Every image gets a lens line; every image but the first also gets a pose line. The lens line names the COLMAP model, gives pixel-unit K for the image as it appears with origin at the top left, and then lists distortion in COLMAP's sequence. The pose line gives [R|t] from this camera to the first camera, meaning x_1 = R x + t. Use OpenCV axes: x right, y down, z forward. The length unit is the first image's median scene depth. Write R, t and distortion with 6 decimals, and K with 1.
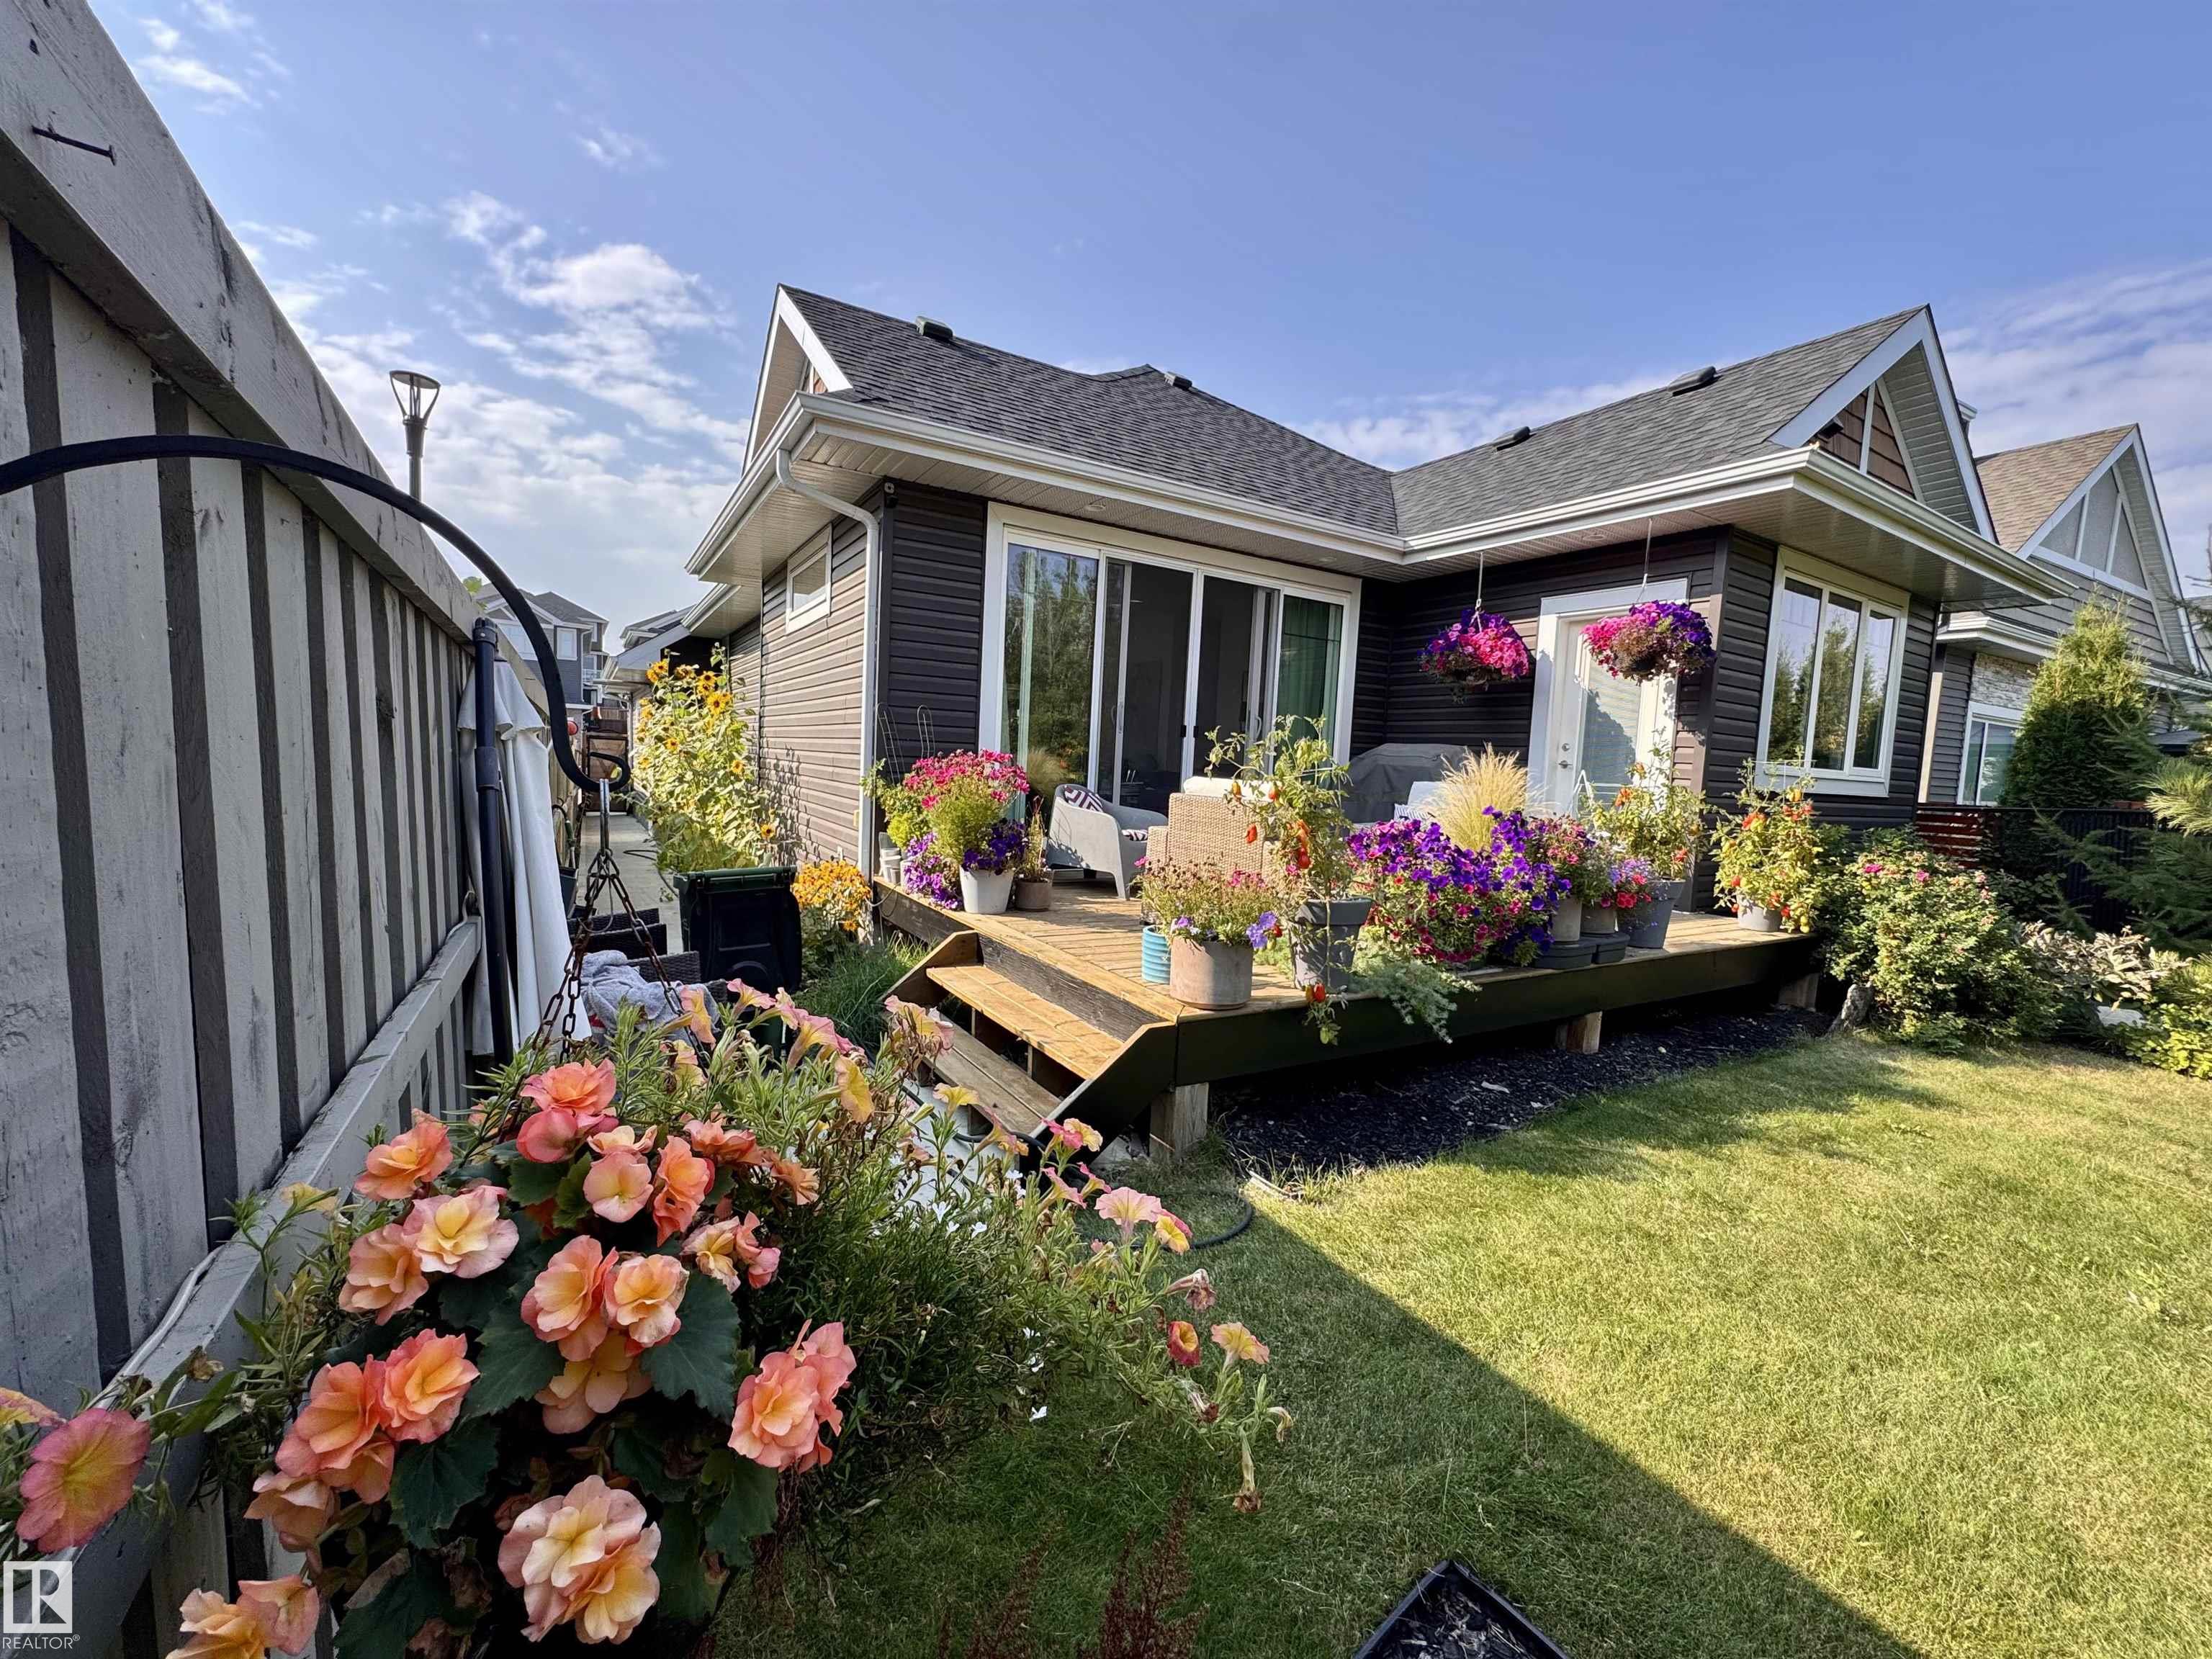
lens RADIAL K [[877.1, 0, 1106.0], [0, 877.1, 829.5], [0, 0, 1]] dist [-0.000301, -0.000004]
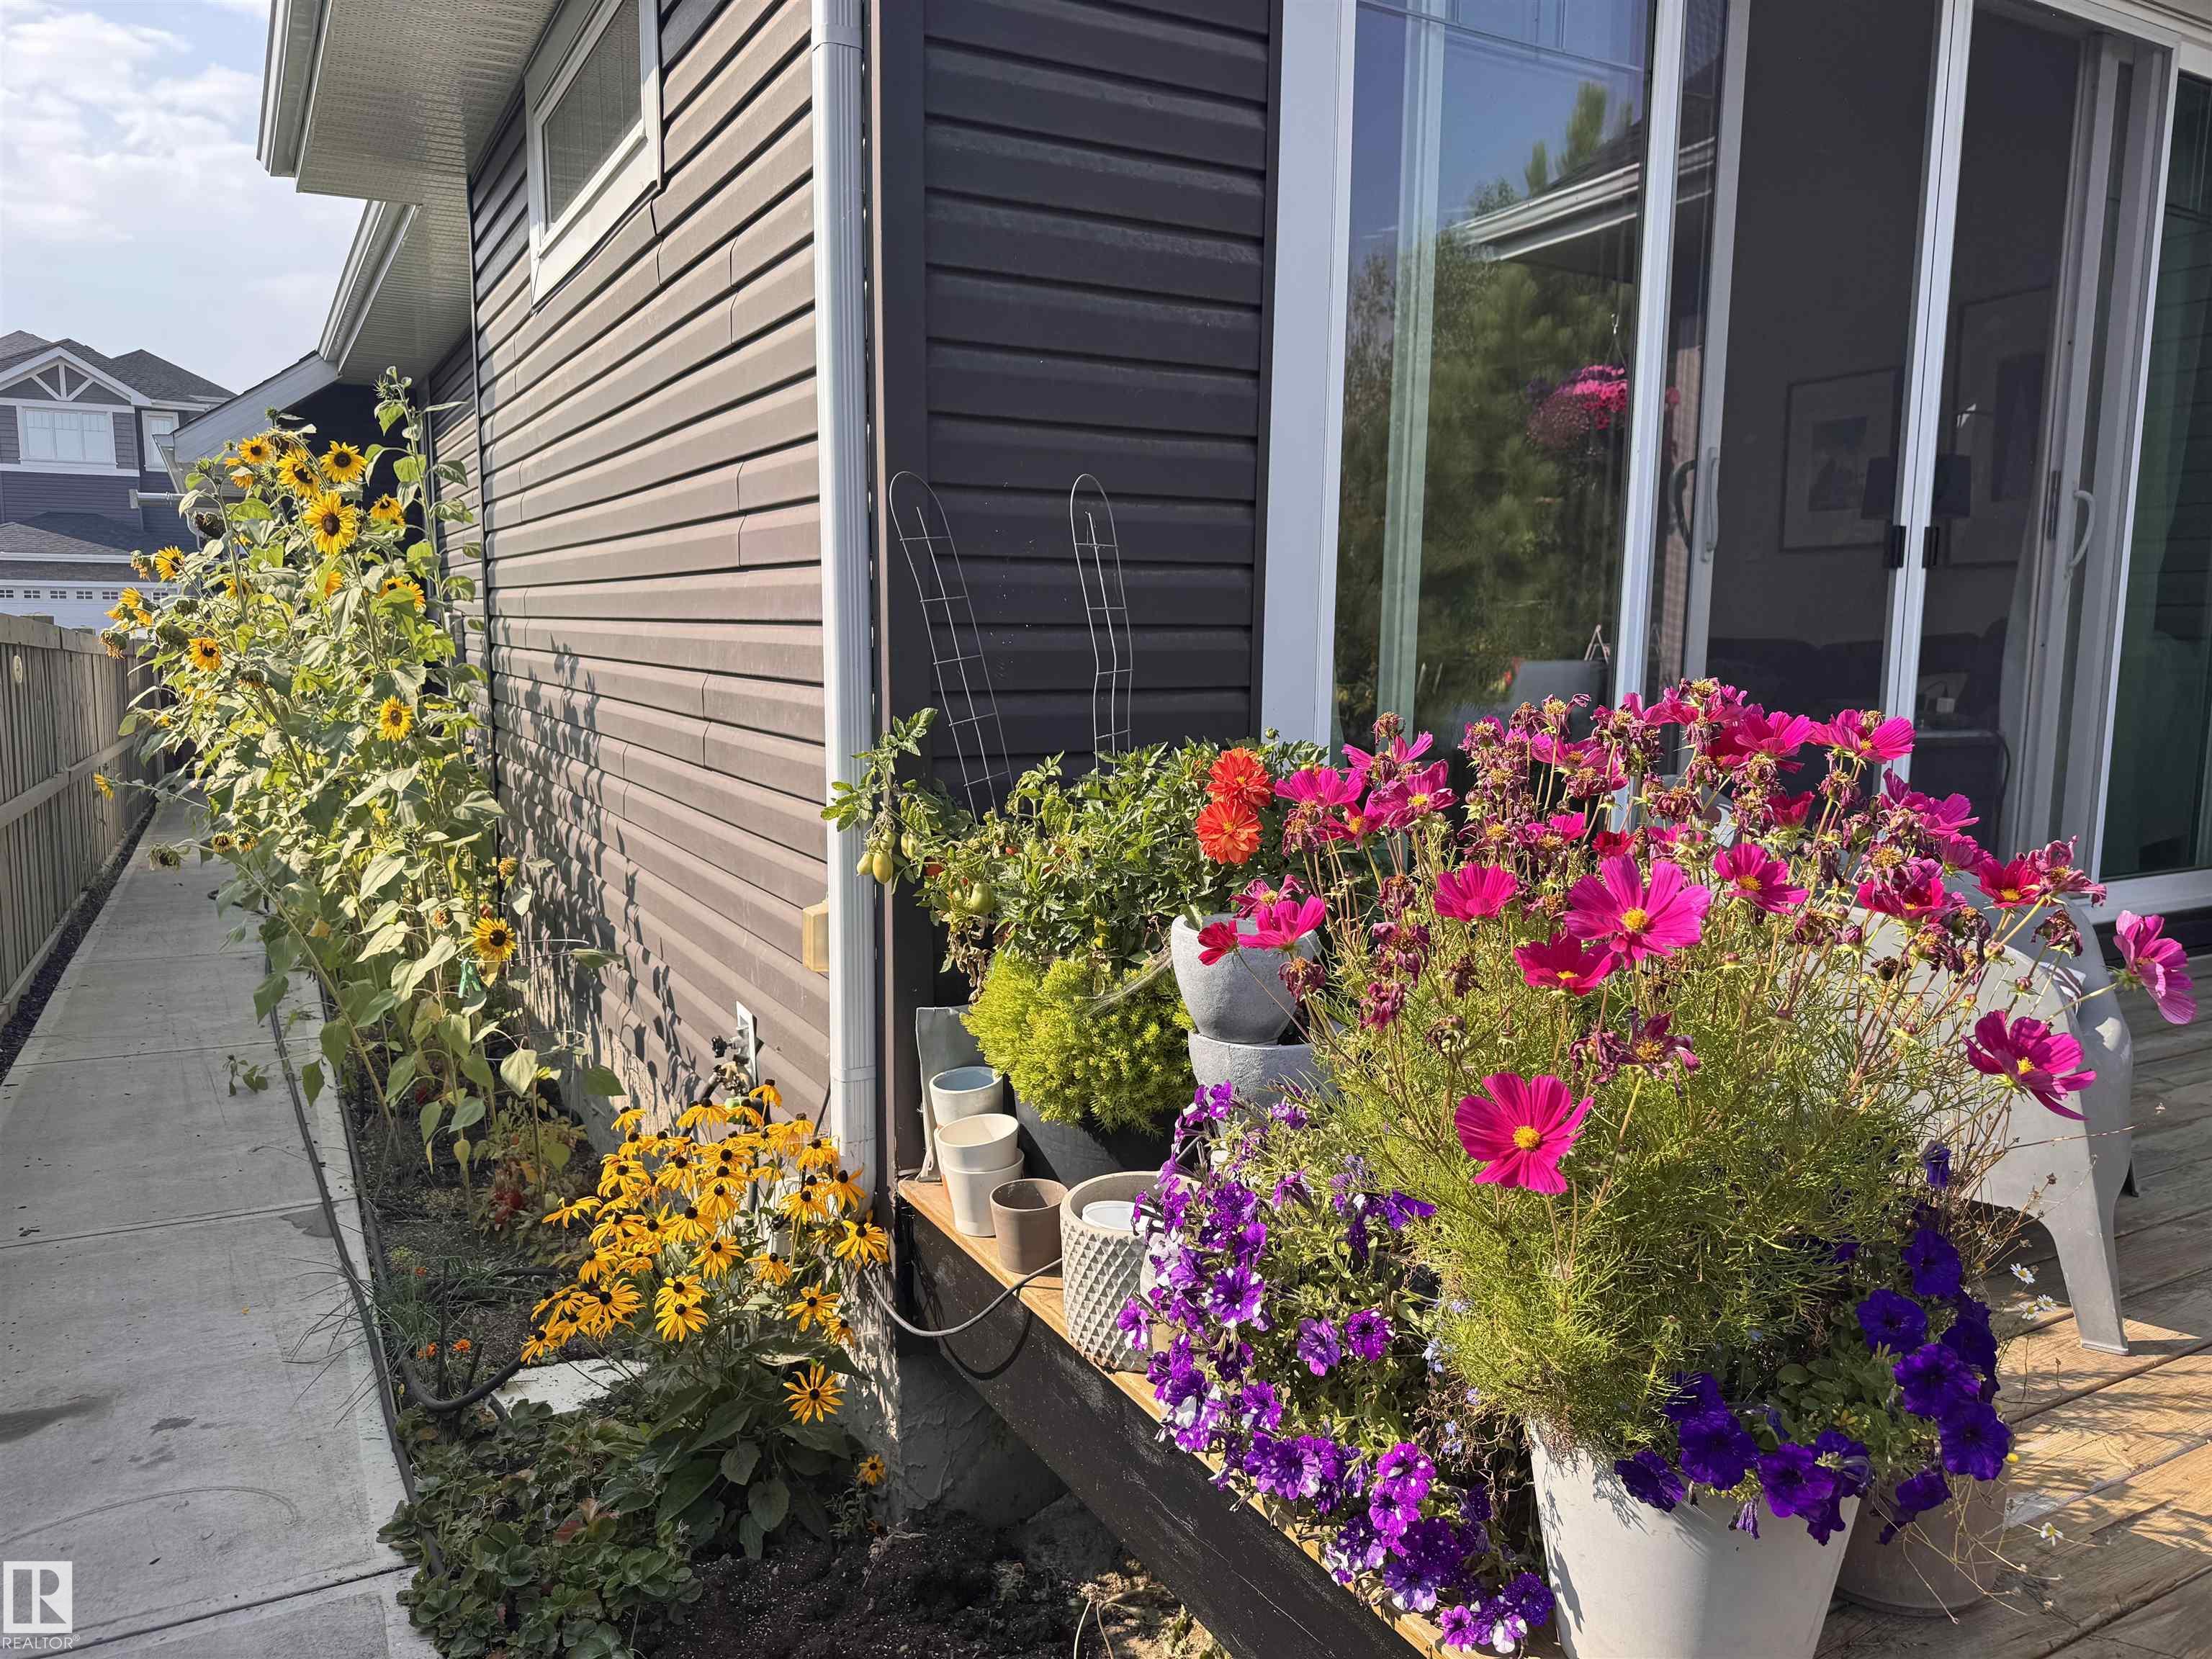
lens RADIAL K [[1574.7, 0, 1102.9], [0, 1574.7, 817.5], [0, 0, 1]] dist [0.053351, 0.000121]
pose [[0.998591, -0.033992, -0.040745, -0.264135], [0.035677, 0.998506, 0.041381, -0.093690], [0.039278, -0.042776, 0.998312, 0.798689]]
